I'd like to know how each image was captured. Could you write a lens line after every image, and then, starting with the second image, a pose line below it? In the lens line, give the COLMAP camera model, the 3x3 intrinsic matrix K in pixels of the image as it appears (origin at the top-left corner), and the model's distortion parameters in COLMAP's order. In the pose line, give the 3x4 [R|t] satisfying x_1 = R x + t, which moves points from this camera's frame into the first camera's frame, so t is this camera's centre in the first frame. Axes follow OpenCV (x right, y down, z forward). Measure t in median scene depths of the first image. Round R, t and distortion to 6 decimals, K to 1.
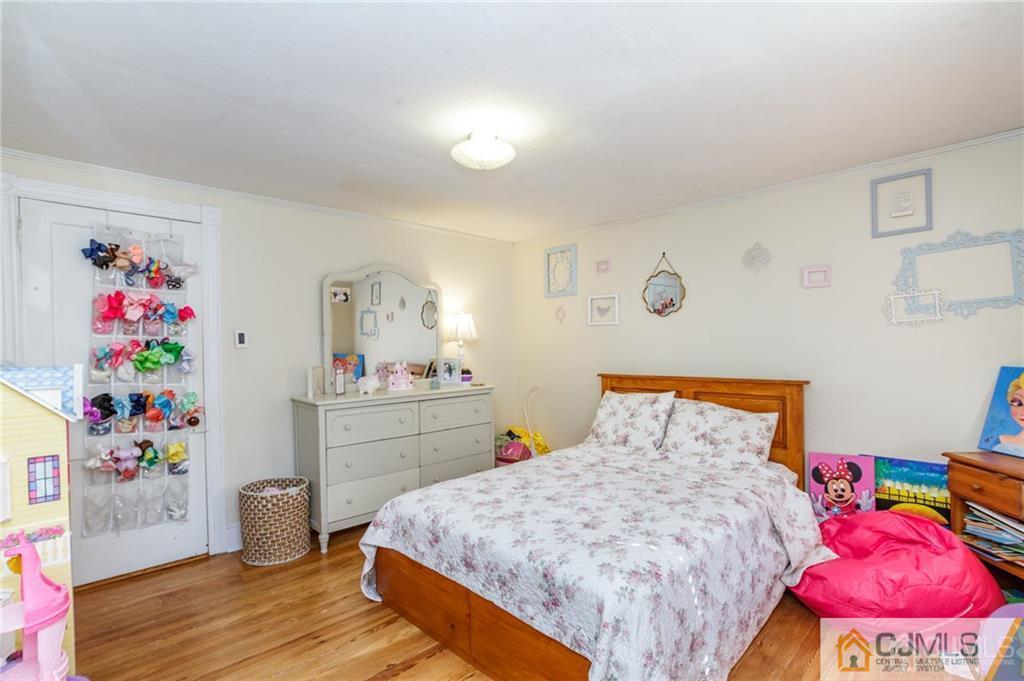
lens RADIAL K [[476.3, 0, 512.9], [0, 476.3, 345.9], [0, 0, 1]] dist [-0.026724, -0.000078]
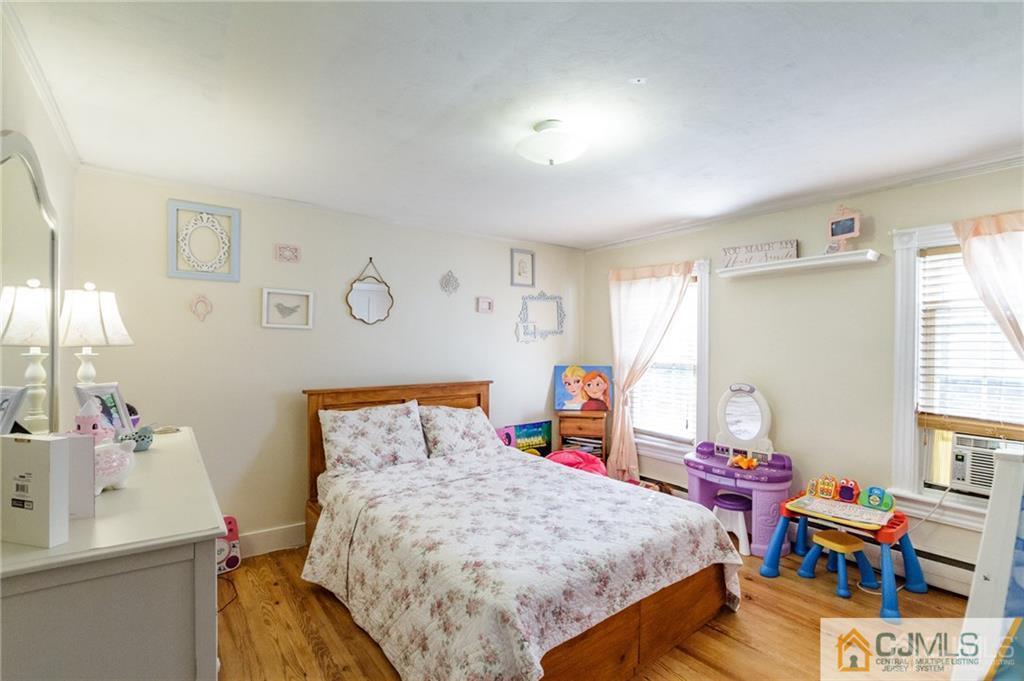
lens RADIAL K [[476.3, 0, 512.9], [0, 476.3, 341.9], [0, 0, 1]] dist [-0.026724, -0.000078]
pose [[0.117728, 0.017283, 0.992896, -0.853237], [-0.007319, 0.999836, -0.016536, -0.018661], [-0.993019, -0.005321, 0.117835, 0.859857]]
